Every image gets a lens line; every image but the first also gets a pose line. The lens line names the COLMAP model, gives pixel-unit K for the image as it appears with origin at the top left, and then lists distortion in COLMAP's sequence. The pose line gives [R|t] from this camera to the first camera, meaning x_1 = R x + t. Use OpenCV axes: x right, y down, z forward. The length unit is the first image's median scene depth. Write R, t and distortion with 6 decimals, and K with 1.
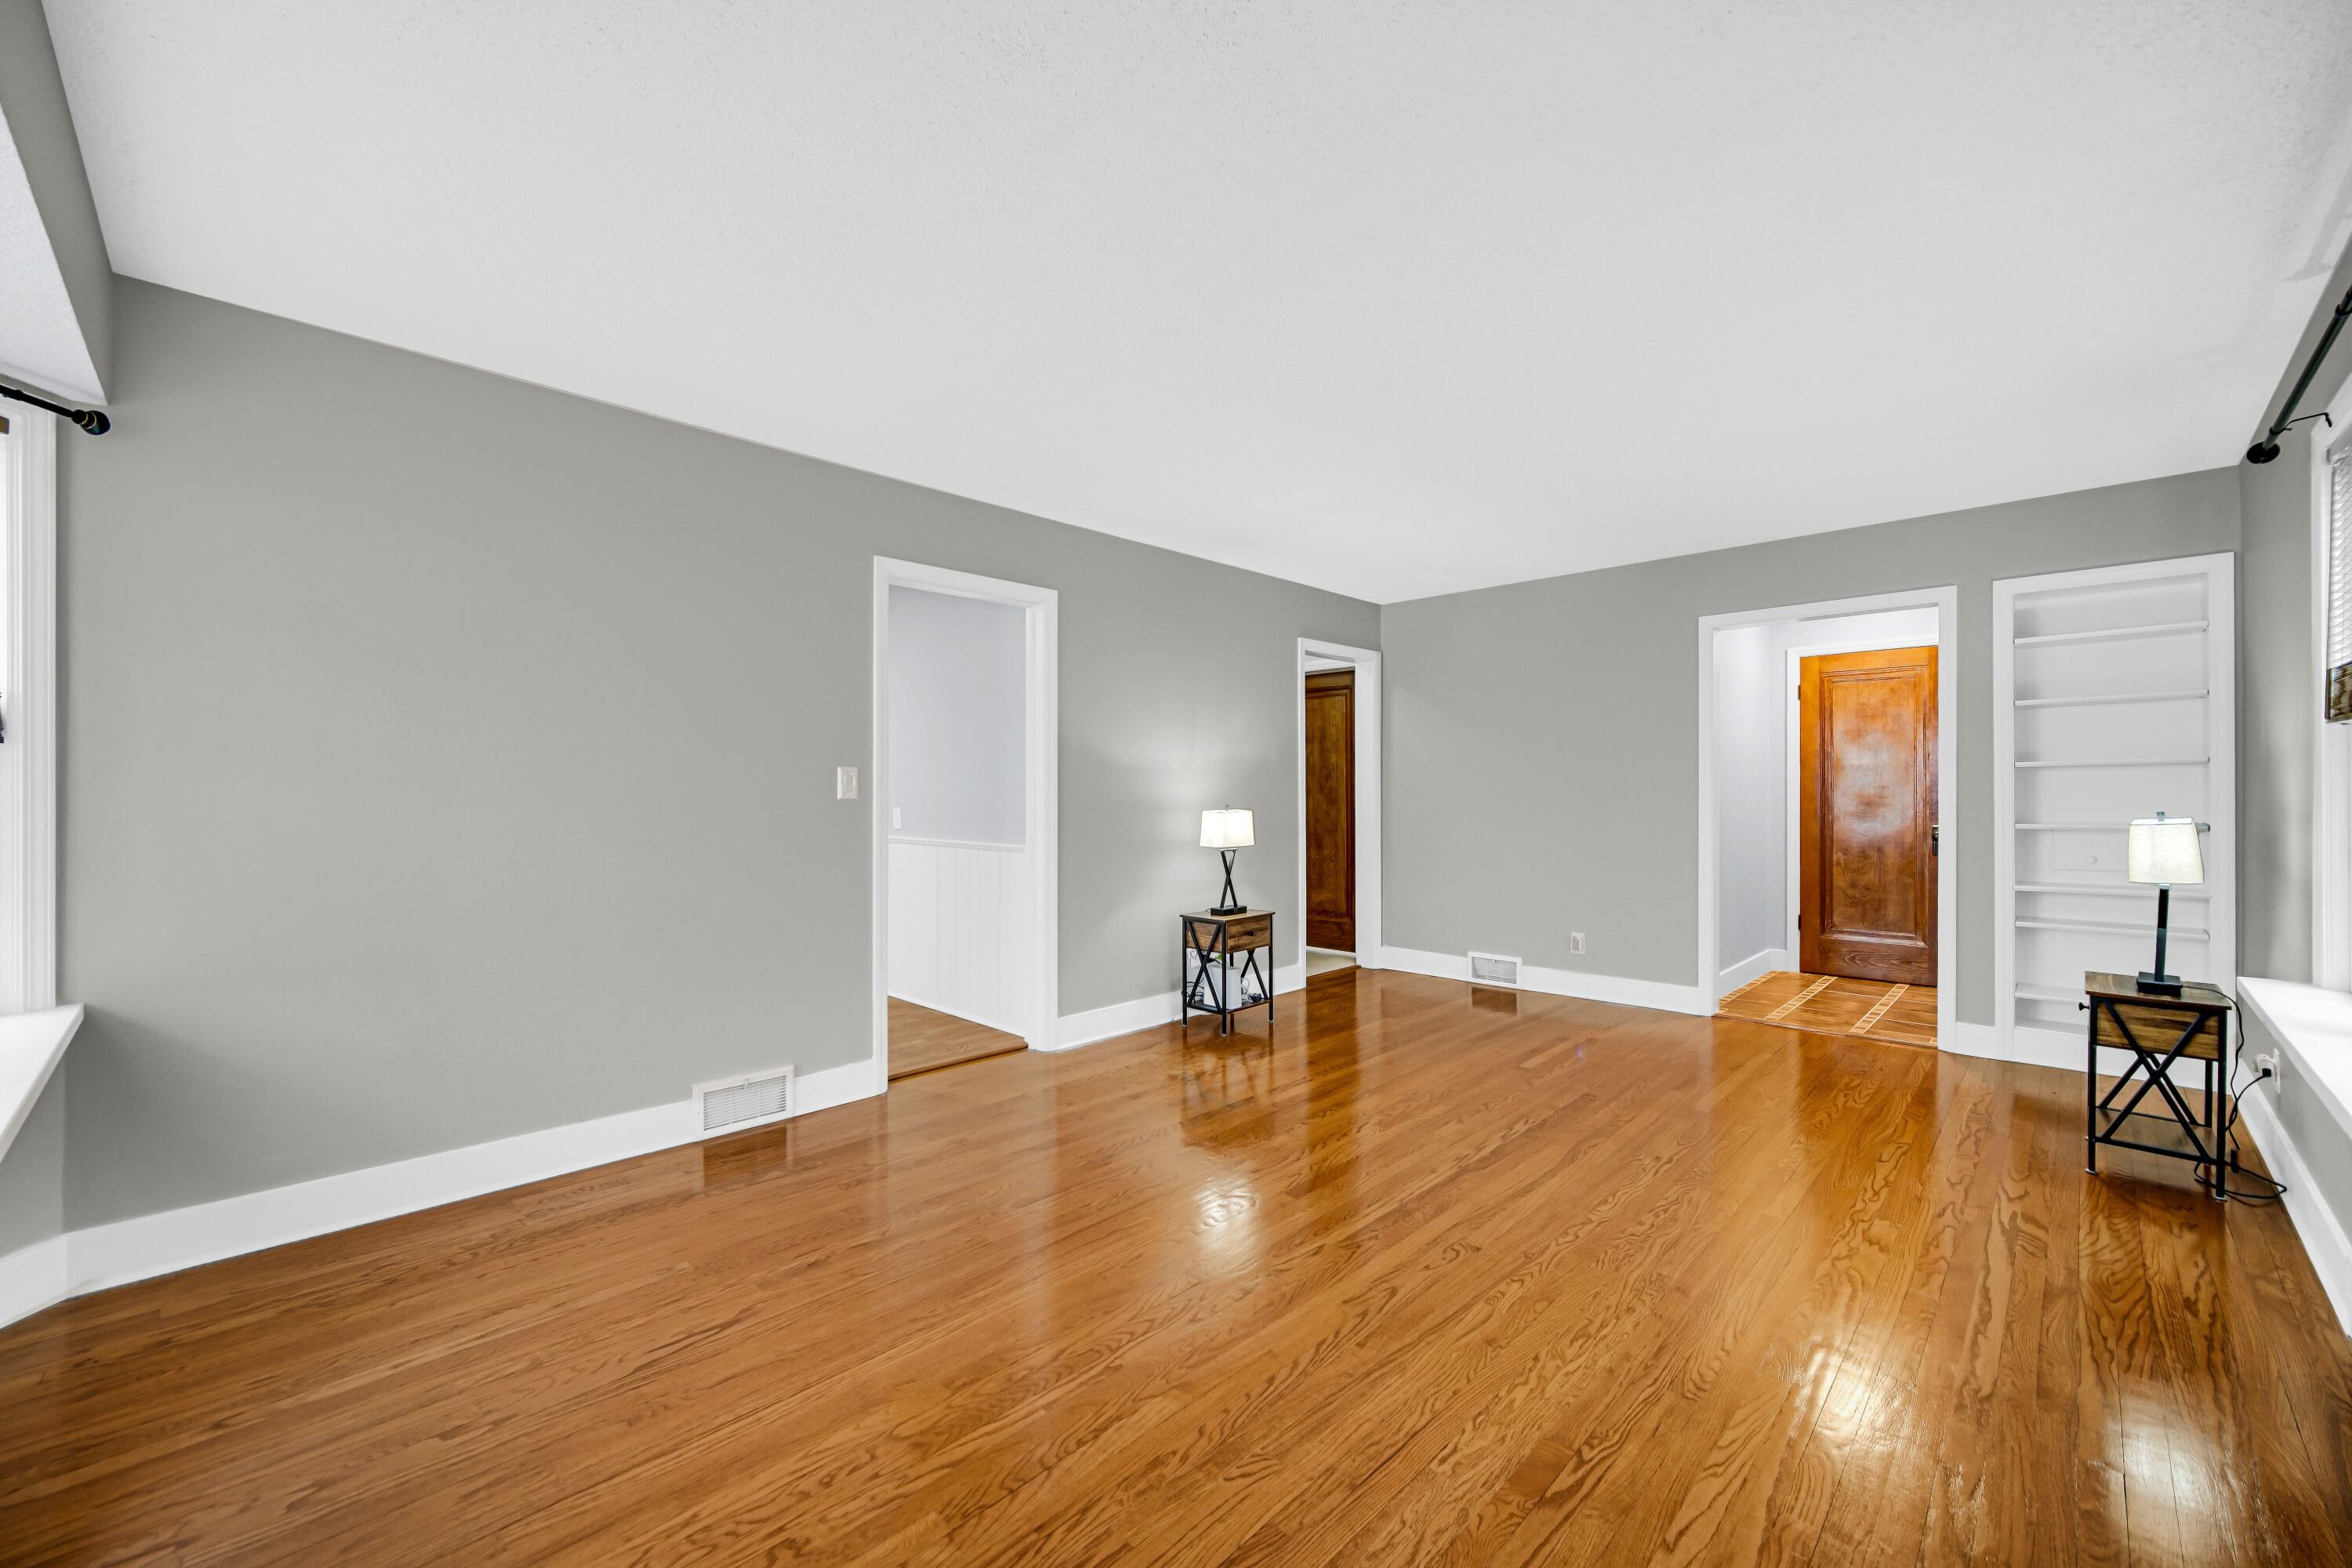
lens RADIAL K [[933.1, 0, 1169.7], [0, 933.1, 782.4], [0, 0, 1]] dist [0.000509, 0.000073]
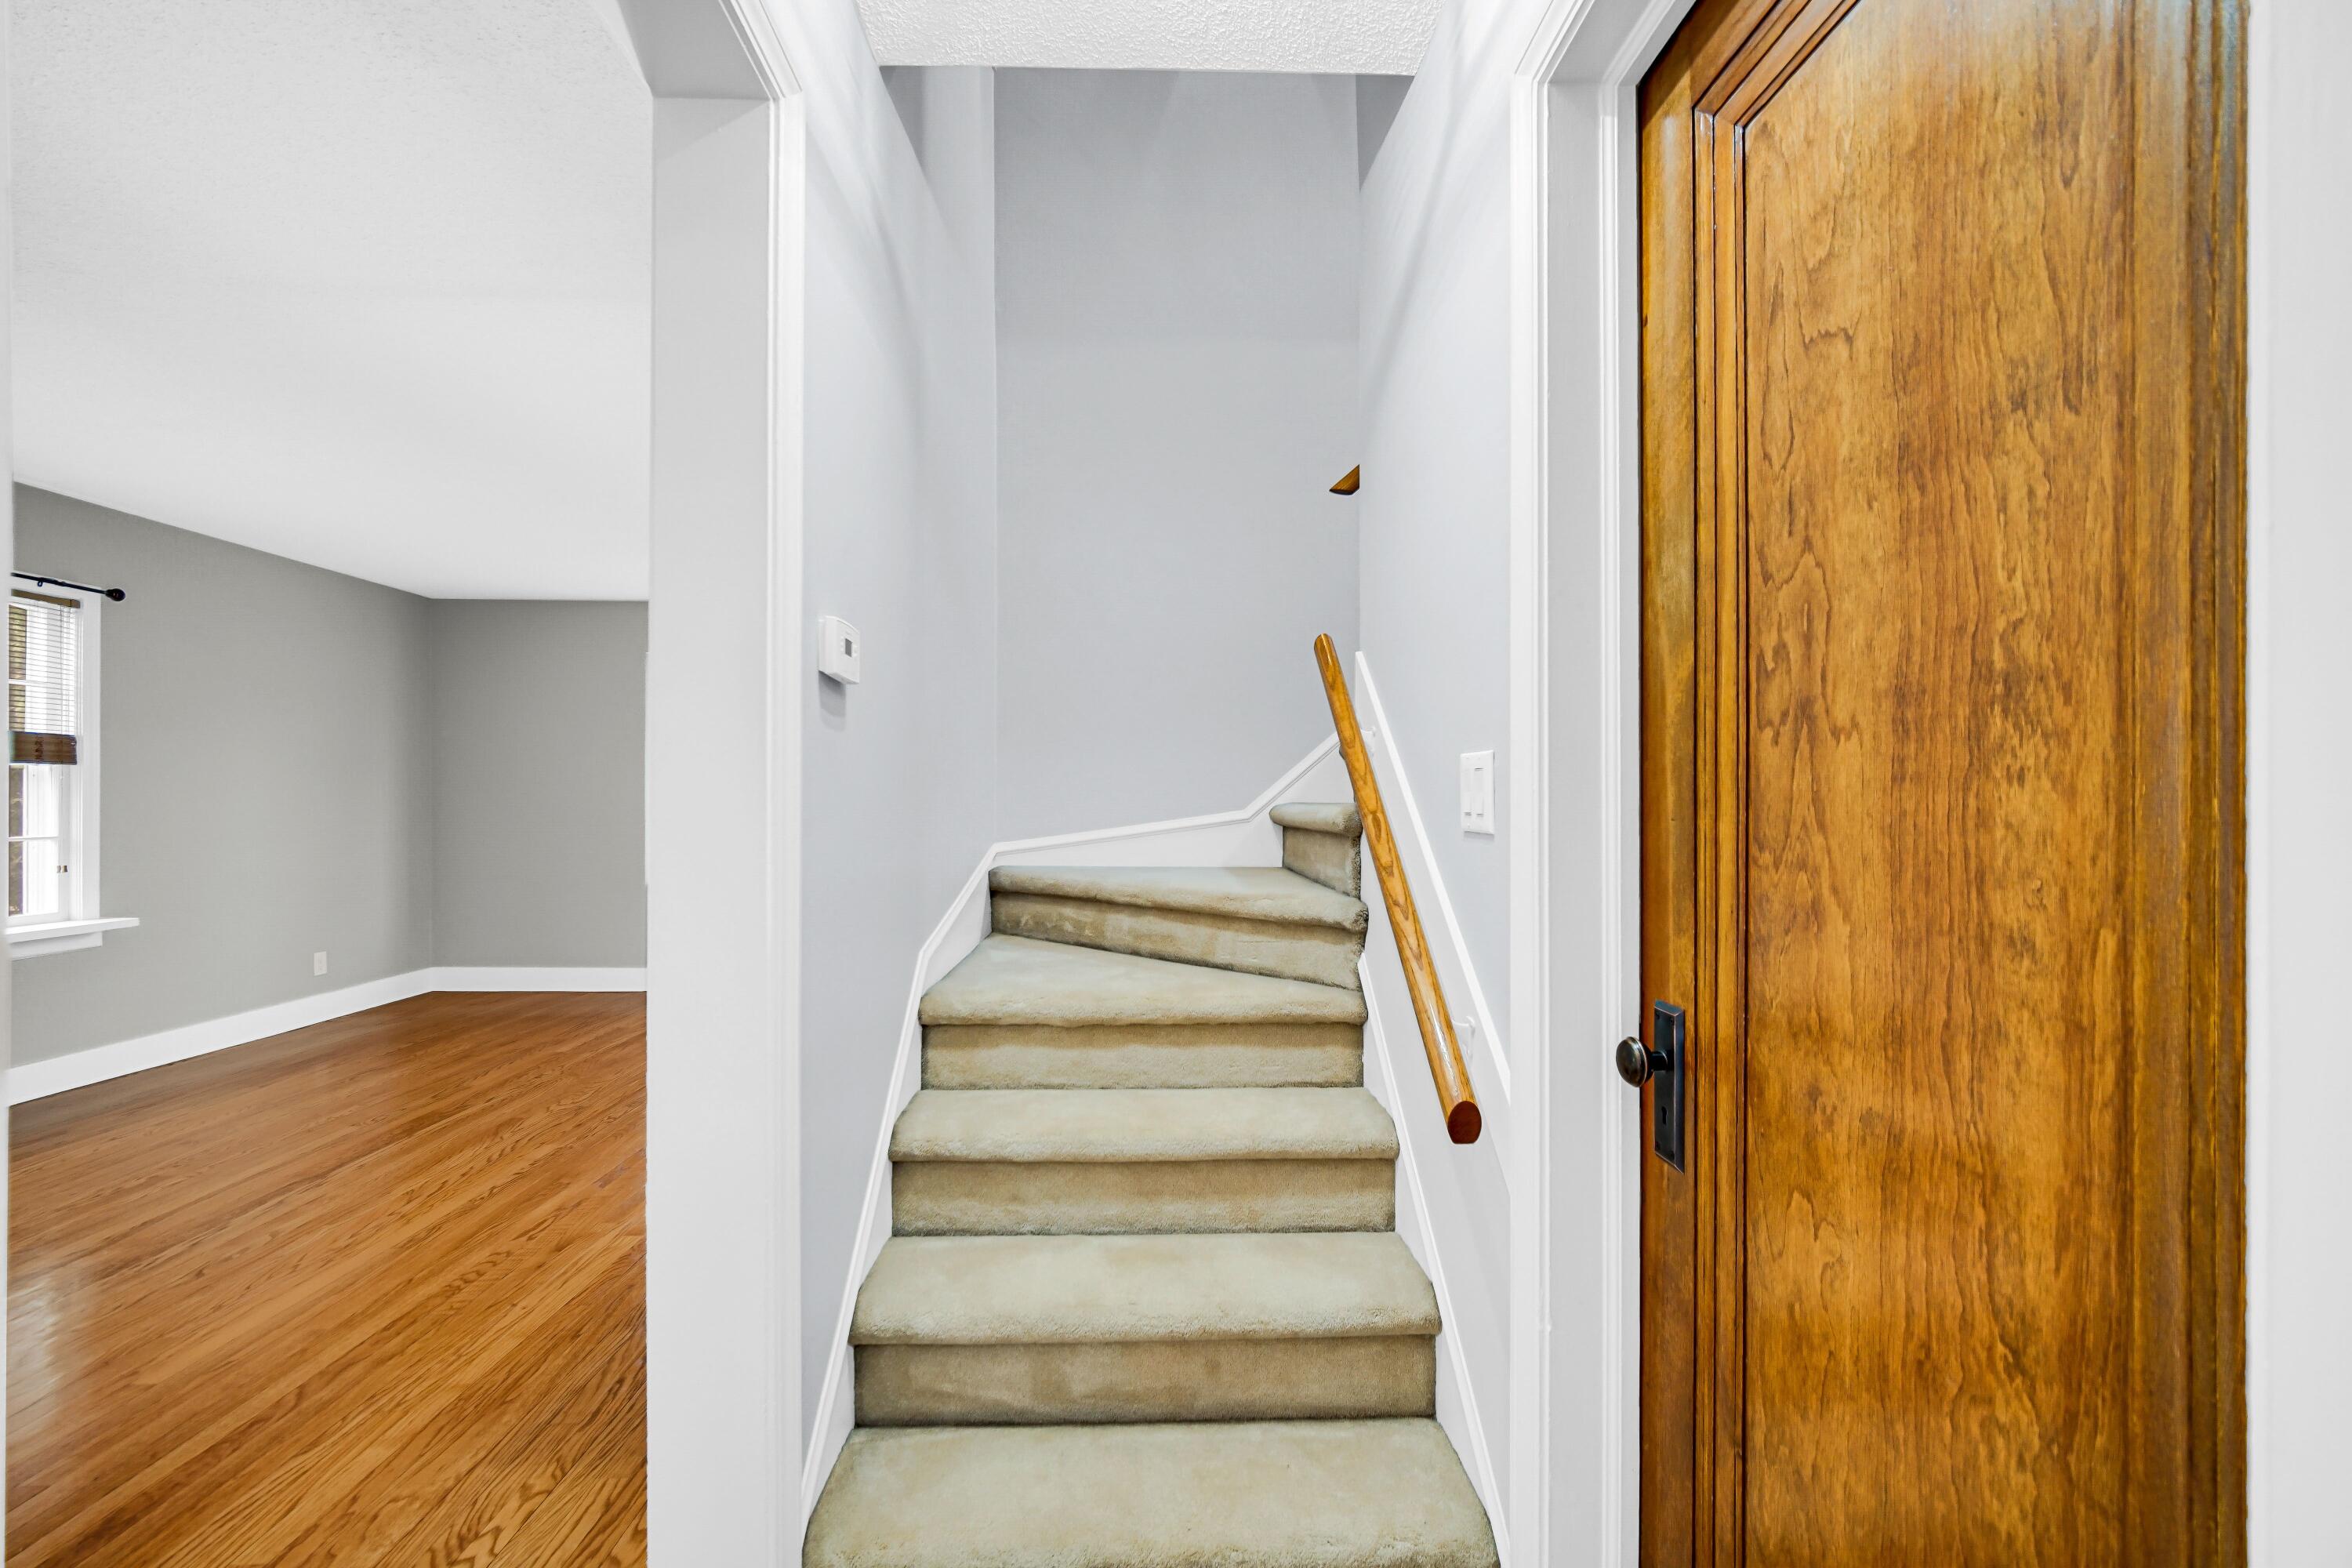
lens RADIAL K [[933.1, 0, 1169.7], [0, 933.1, 782.4], [0, 0, 1]] dist [0.000509, 0.000073]
pose [[-0.683730, -0.014380, -0.729593, 0.446407], [0.008836, 0.999569, -0.027983, 0.026742], [0.729681, -0.025580, -0.683309, 2.460851]]
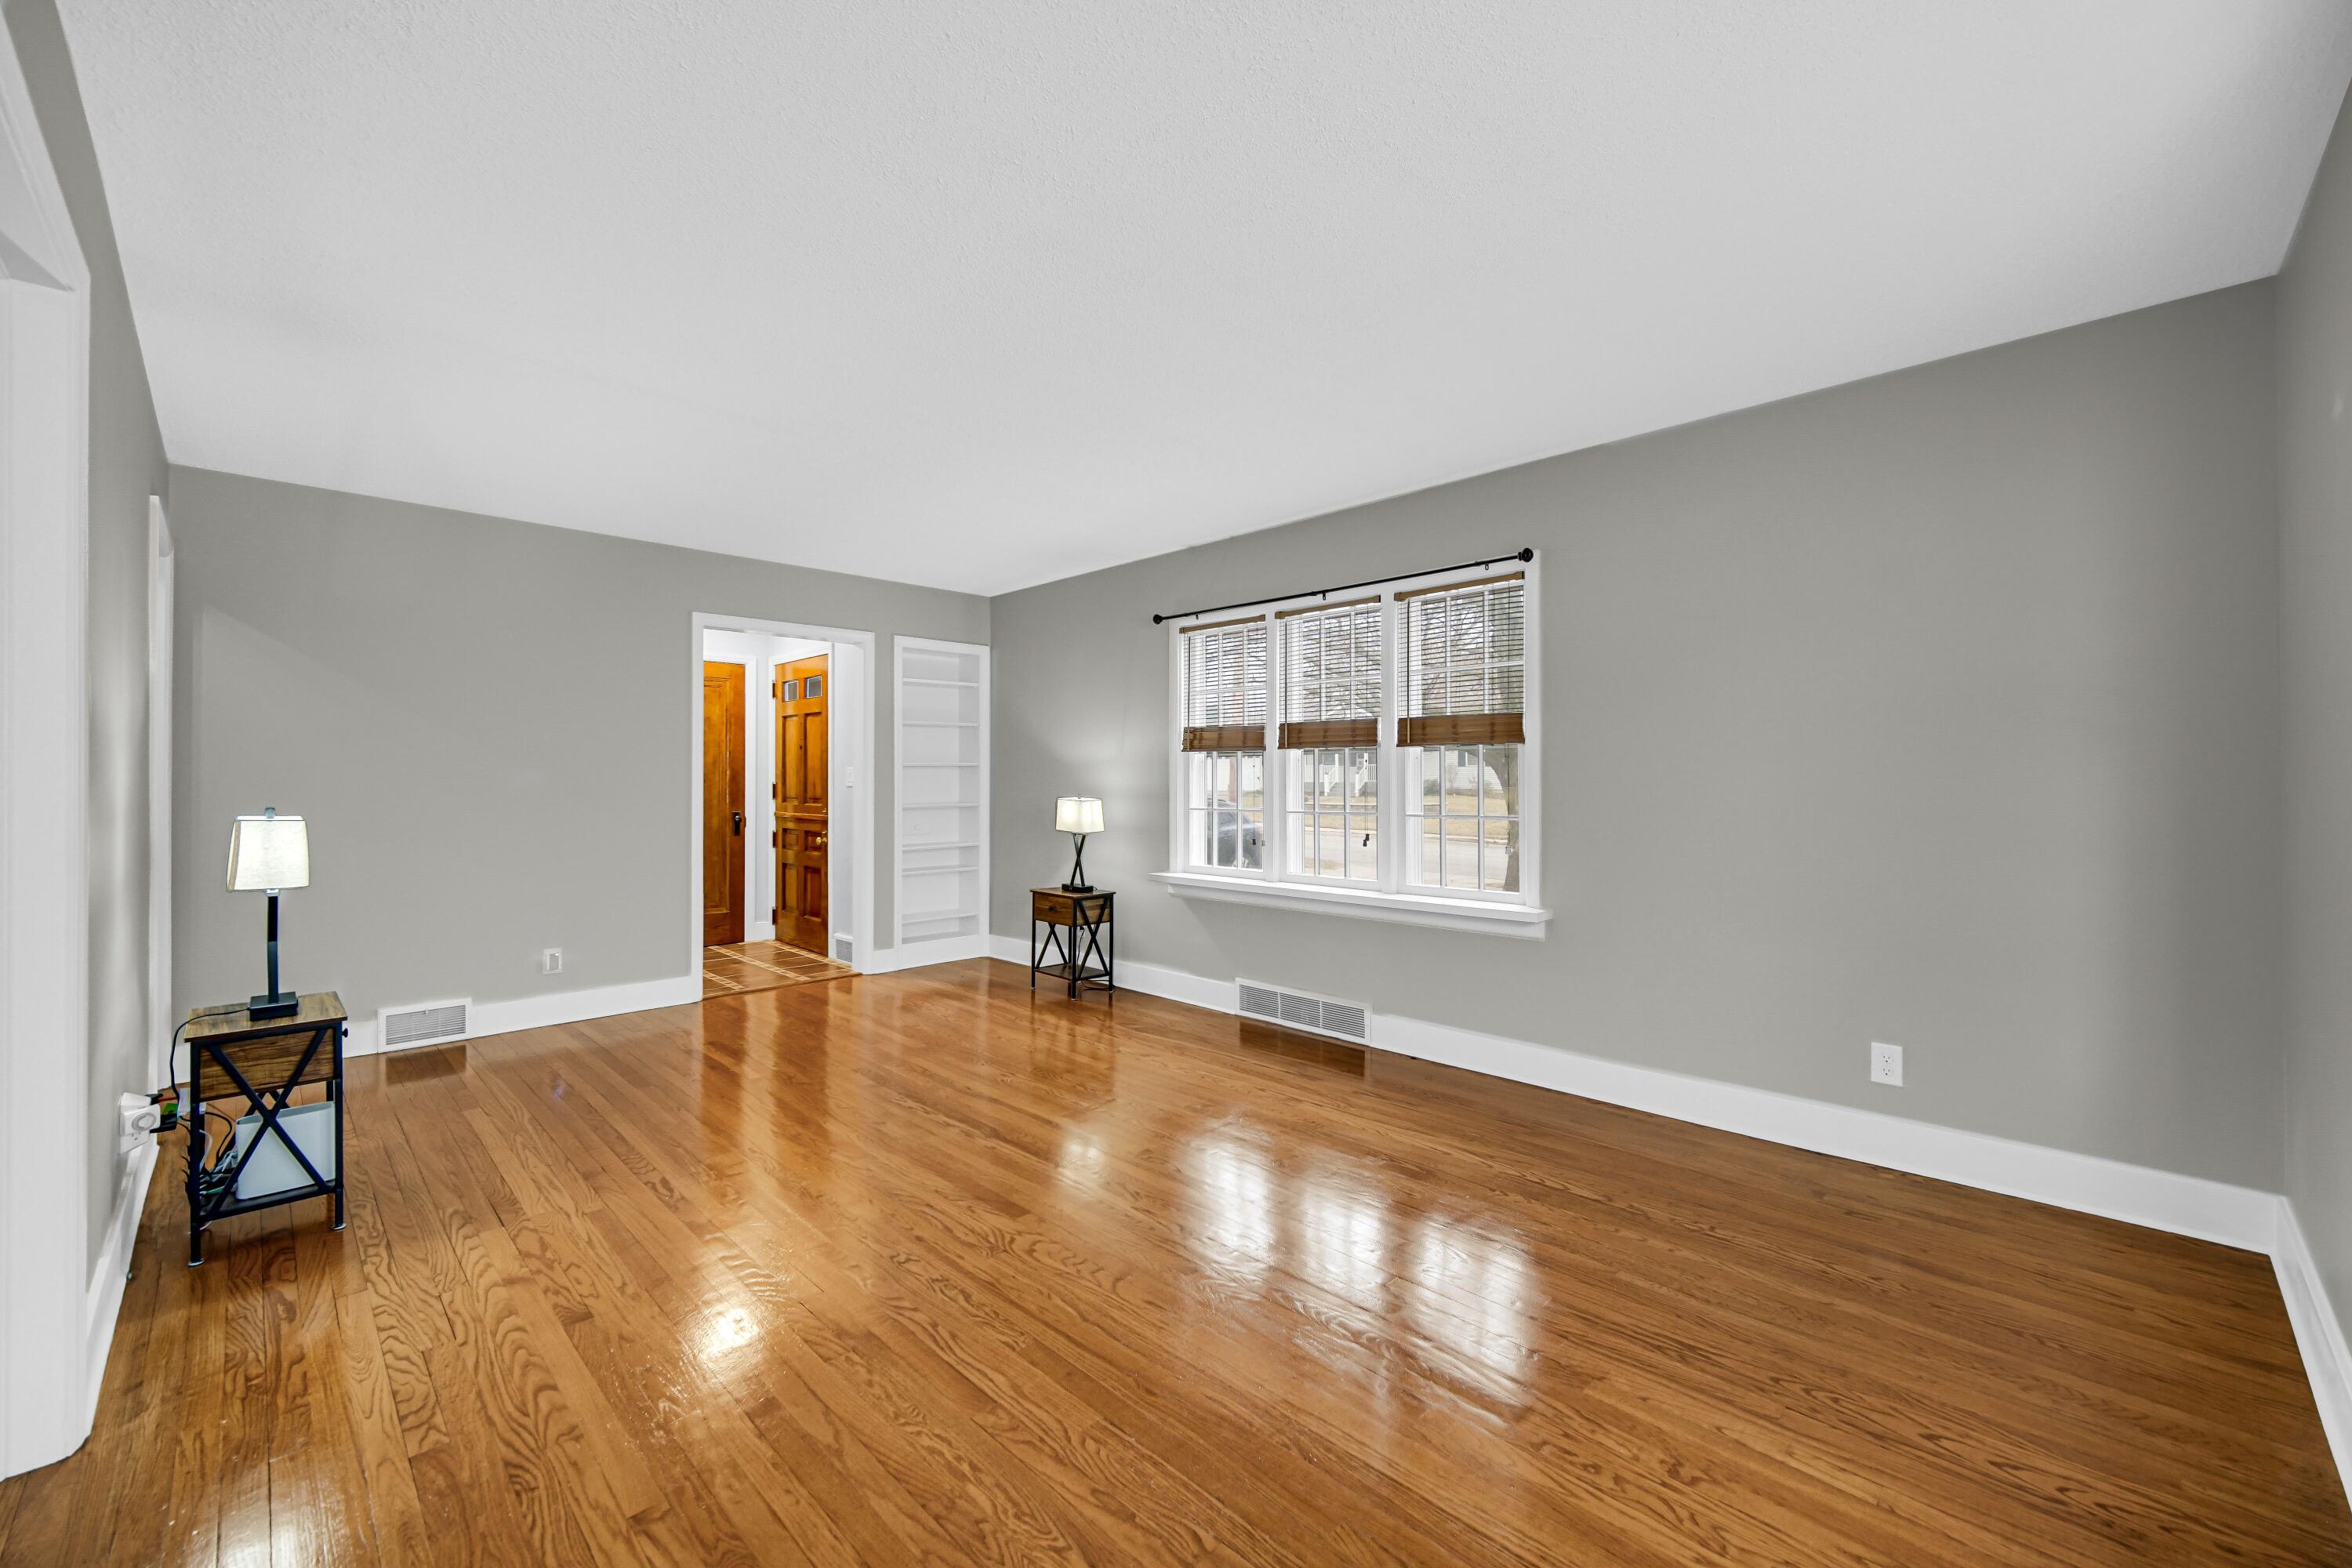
lens RADIAL K [[933.1, 0, 1169.7], [0, 933.1, 782.4], [0, 0, 1]] dist [0.000509, 0.000073]
pose [[0.009016, 0.000713, 0.999959, -0.780005], [-0.009669, 0.999953, -0.000626, 0.008668], [-0.999913, -0.009663, 0.009023, 0.823699]]
